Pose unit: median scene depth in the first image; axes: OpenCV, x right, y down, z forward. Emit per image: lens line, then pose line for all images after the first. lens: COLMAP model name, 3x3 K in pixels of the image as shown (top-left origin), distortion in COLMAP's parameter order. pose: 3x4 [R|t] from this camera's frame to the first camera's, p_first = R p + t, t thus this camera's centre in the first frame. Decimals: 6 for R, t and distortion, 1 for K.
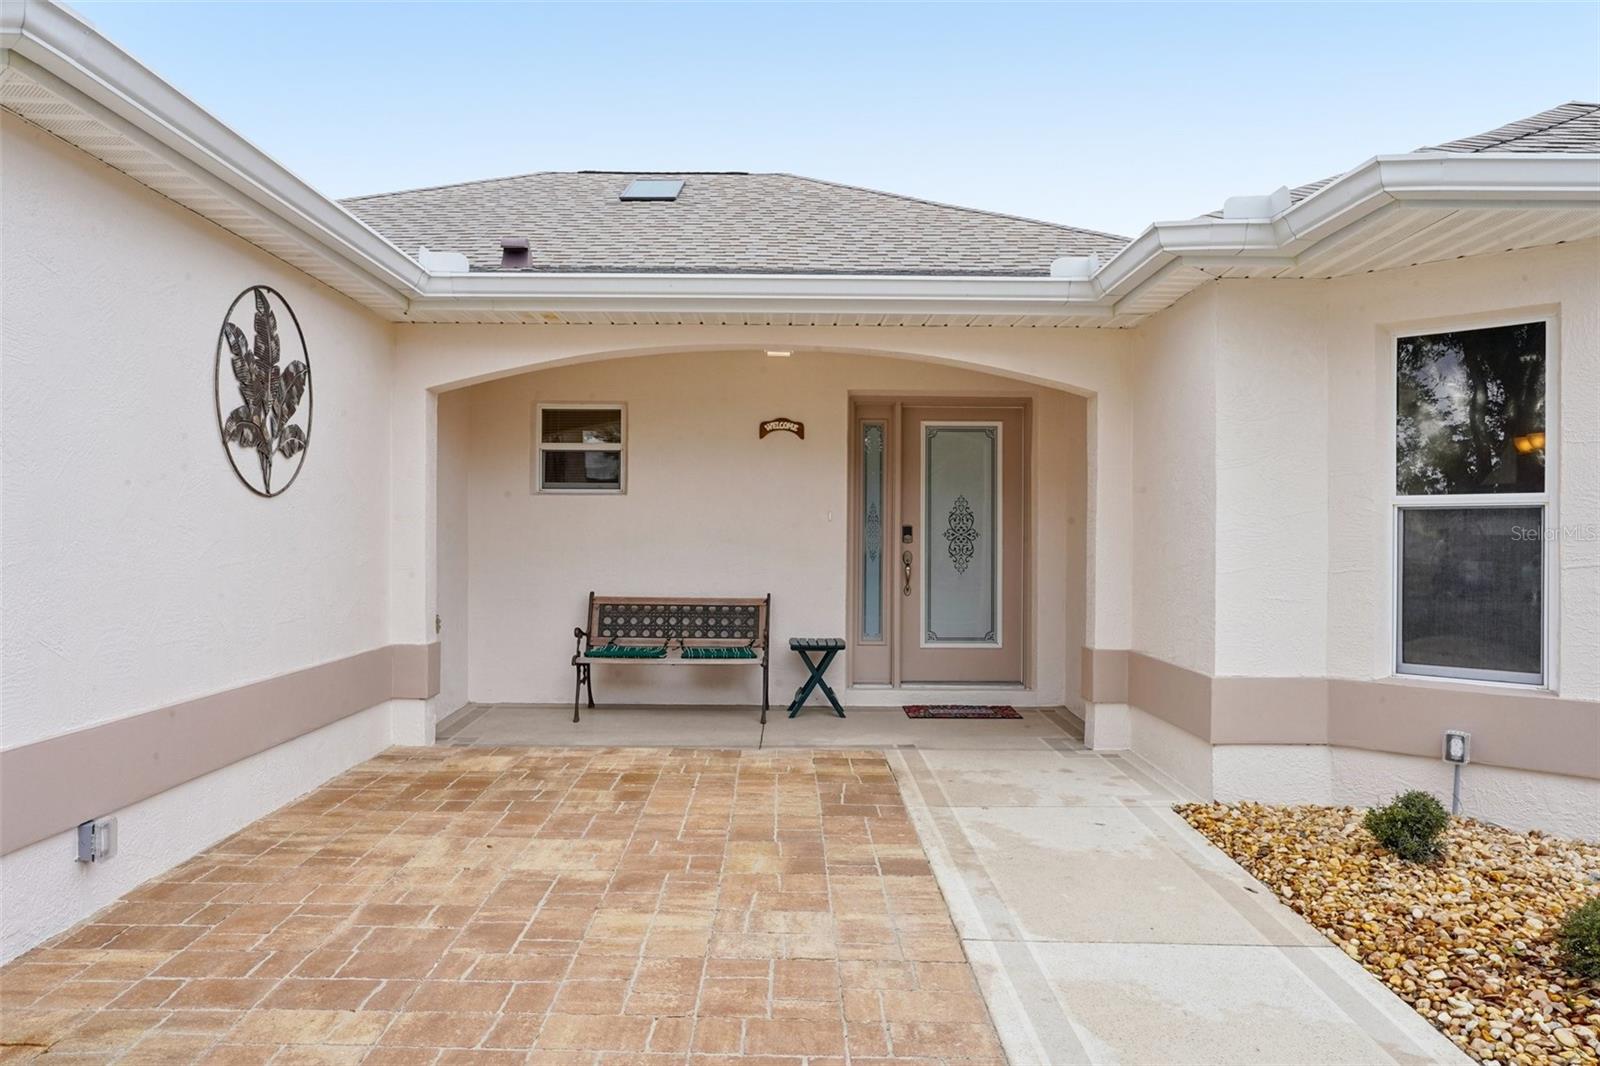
lens RADIAL K [[1130.0, 0, 803.4], [0, 1130.0, 530.6], [0, 0, 1]] dist [0.000924, 0.003247]
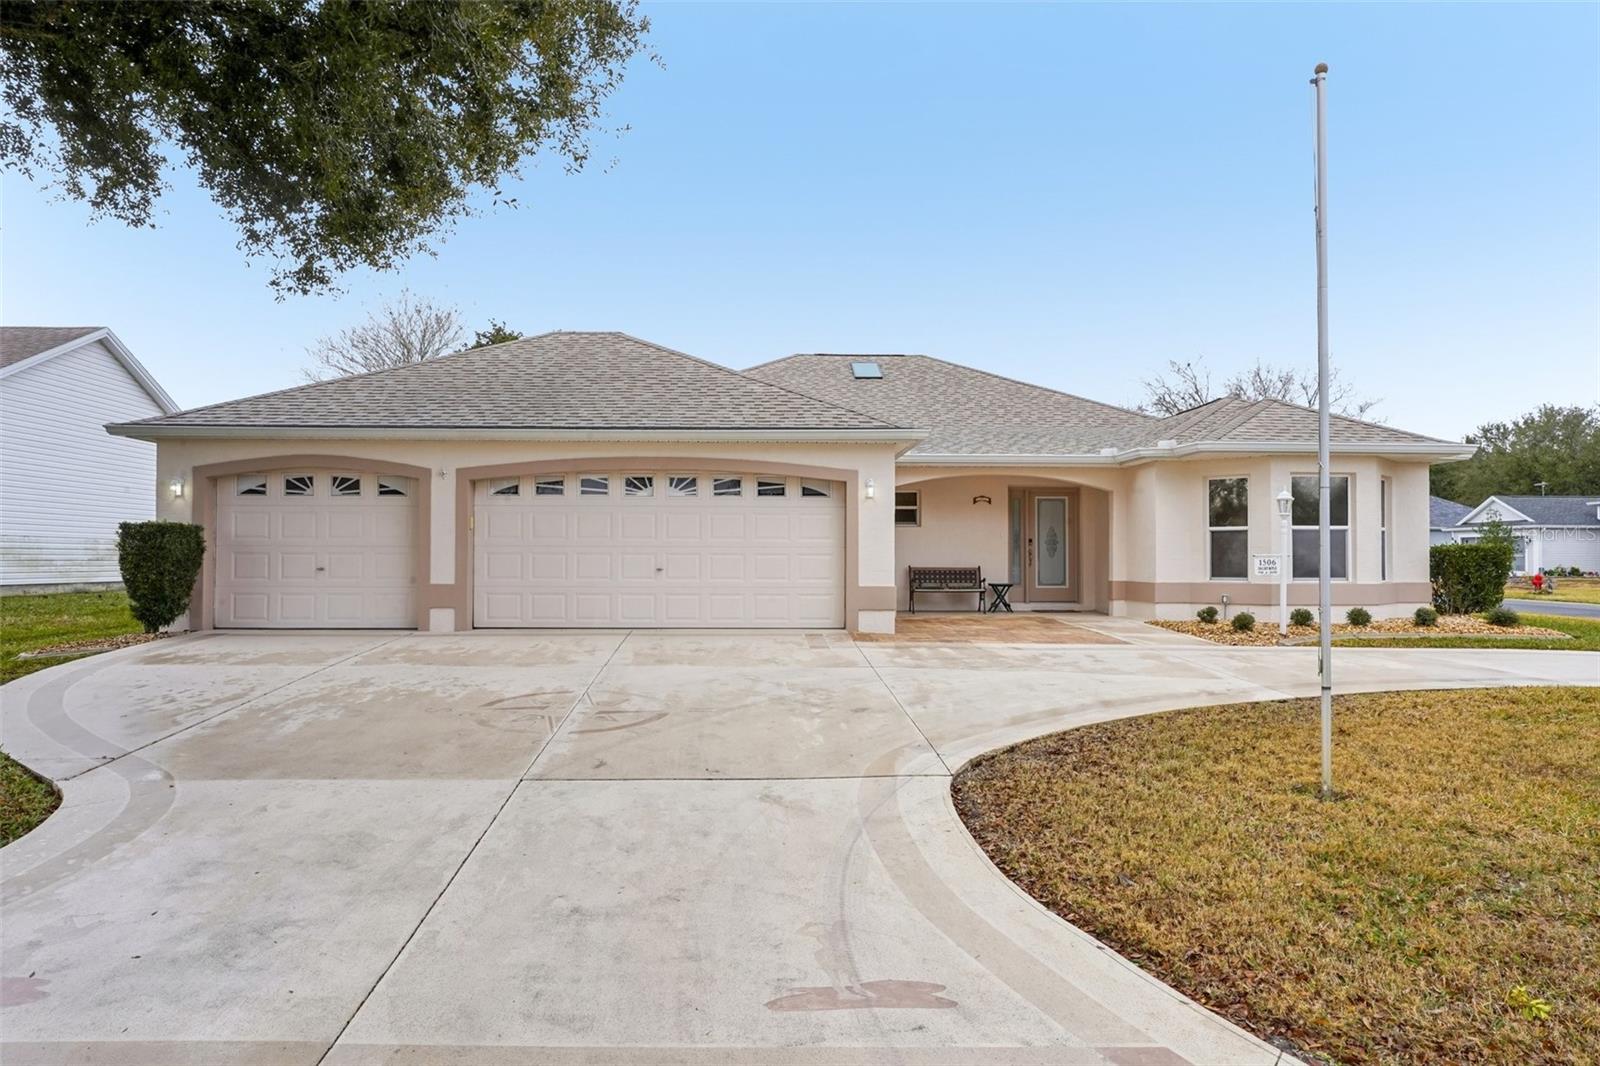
lens RADIAL K [[944.3, 0, 831.4], [0, 944.3, 537.9], [0, 0, 1]] dist [-0.008605, -0.001339]
pose [[0.999563, -0.004724, 0.029194, -0.504799], [0.005186, 0.999862, -0.015754, 0.030469], [-0.029116, 0.015899, 0.999450, -1.316735]]
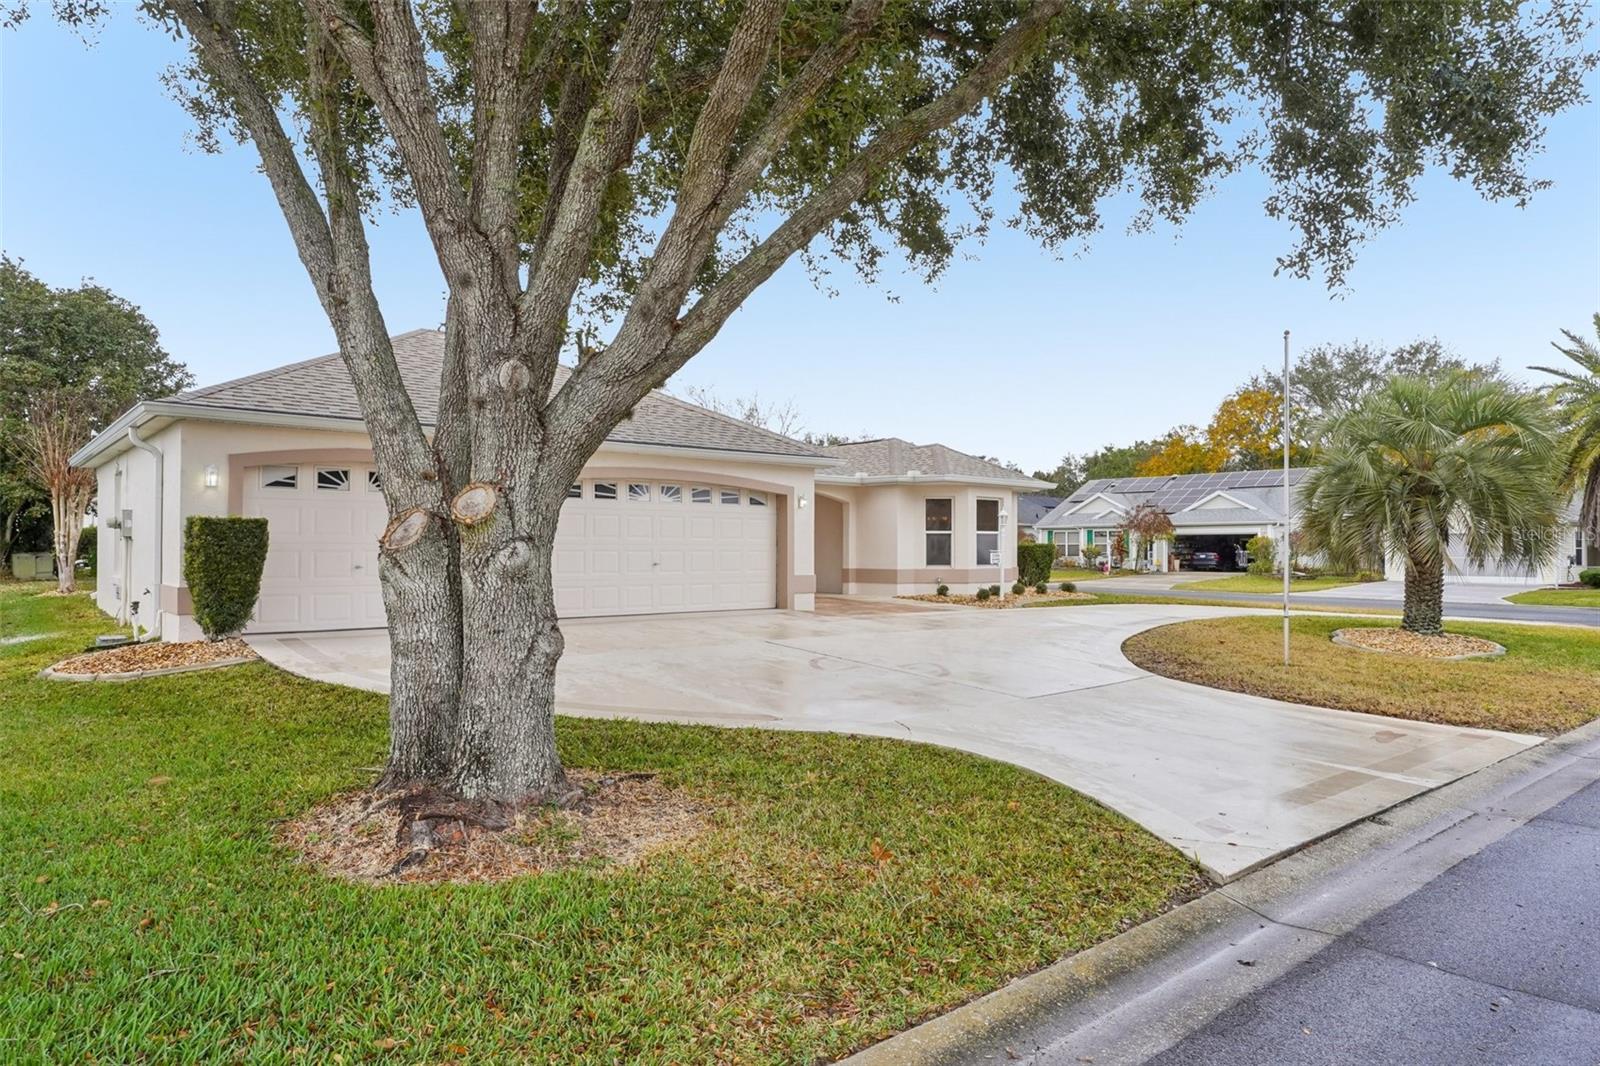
lens RADIAL K [[944.3, 0, 800.8], [0, 944.3, 536.4], [0, 0, 1]] dist [-0.008605, -0.001339]
pose [[0.768536, 0.001504, 0.639805, -1.944468], [0.004965, 0.999953, -0.008315, 0.017861], [-0.639787, 0.009566, 0.768493, -1.344767]]
